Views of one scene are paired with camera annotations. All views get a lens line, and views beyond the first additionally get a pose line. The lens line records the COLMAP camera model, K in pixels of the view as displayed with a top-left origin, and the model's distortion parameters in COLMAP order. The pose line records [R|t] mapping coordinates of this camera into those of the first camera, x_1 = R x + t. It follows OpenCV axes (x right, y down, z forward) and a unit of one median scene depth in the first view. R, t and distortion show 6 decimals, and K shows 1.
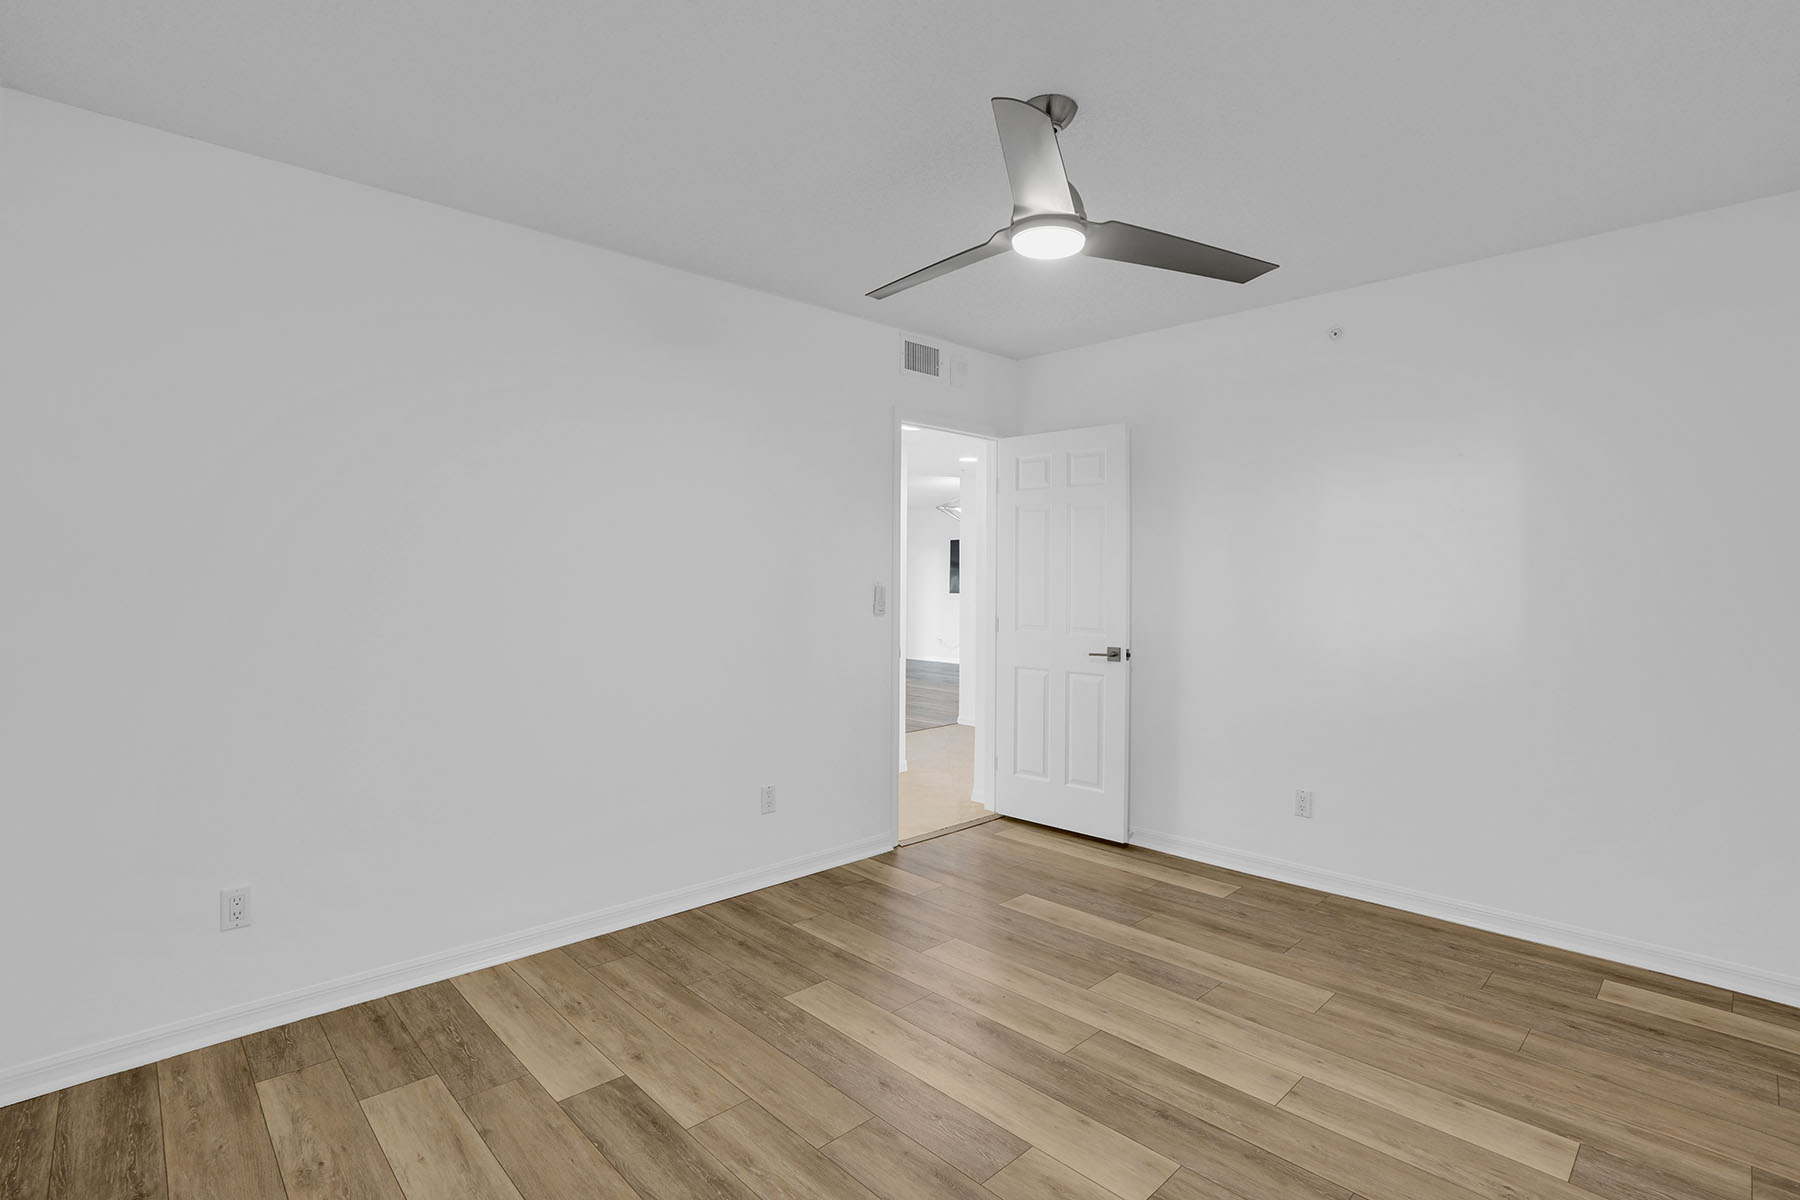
lens RADIAL K [[845.1, 0, 899.1], [0, 845.1, 594.4], [0, 0, 1]] dist [-0.048174, 0.016518]
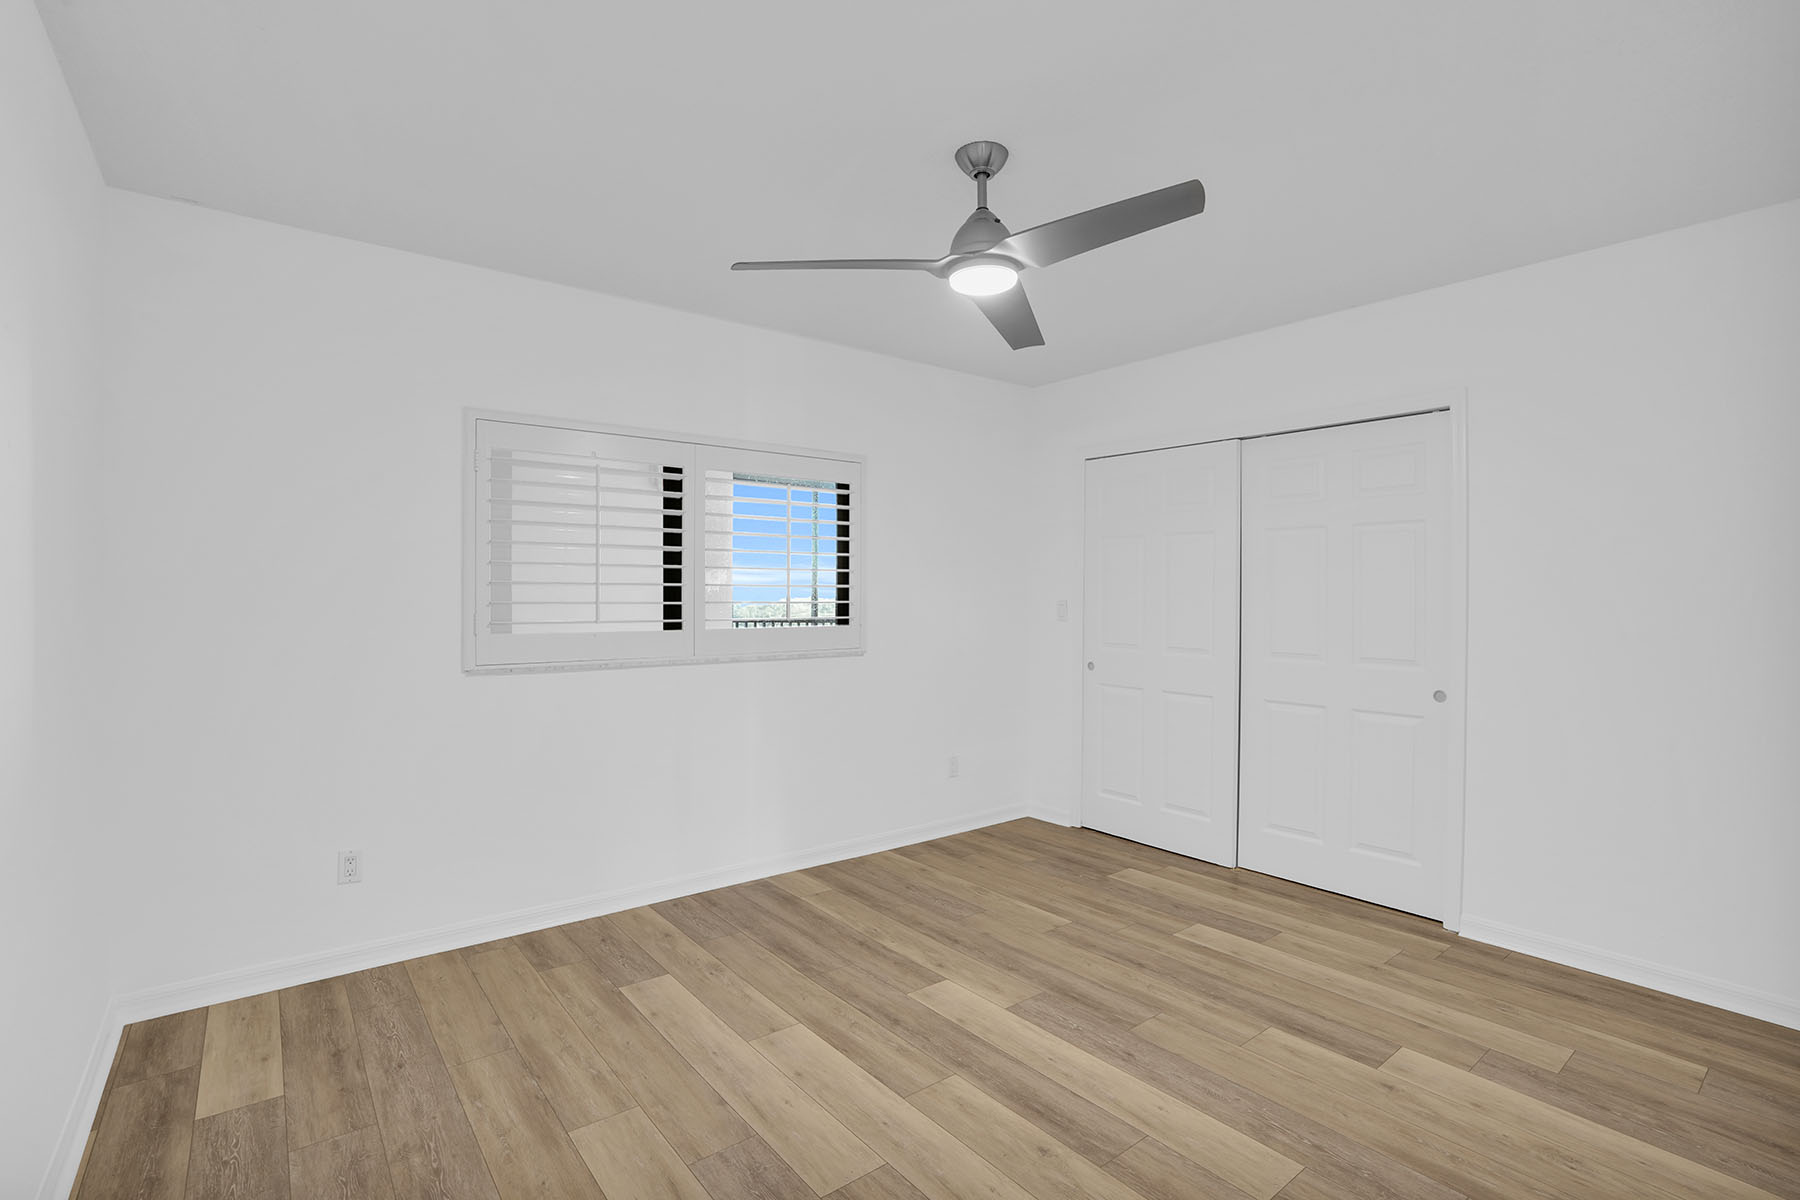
lens RADIAL K [[845.1, 0, 901.3], [0, 845.1, 596.0], [0, 0, 1]] dist [-0.048174, 0.016518]
pose [[-0.995676, -0.012060, 0.092104, 0.188935], [-0.010359, 0.999767, 0.018928, -0.041917], [-0.092311, 0.017892, -0.995569, 2.117036]]
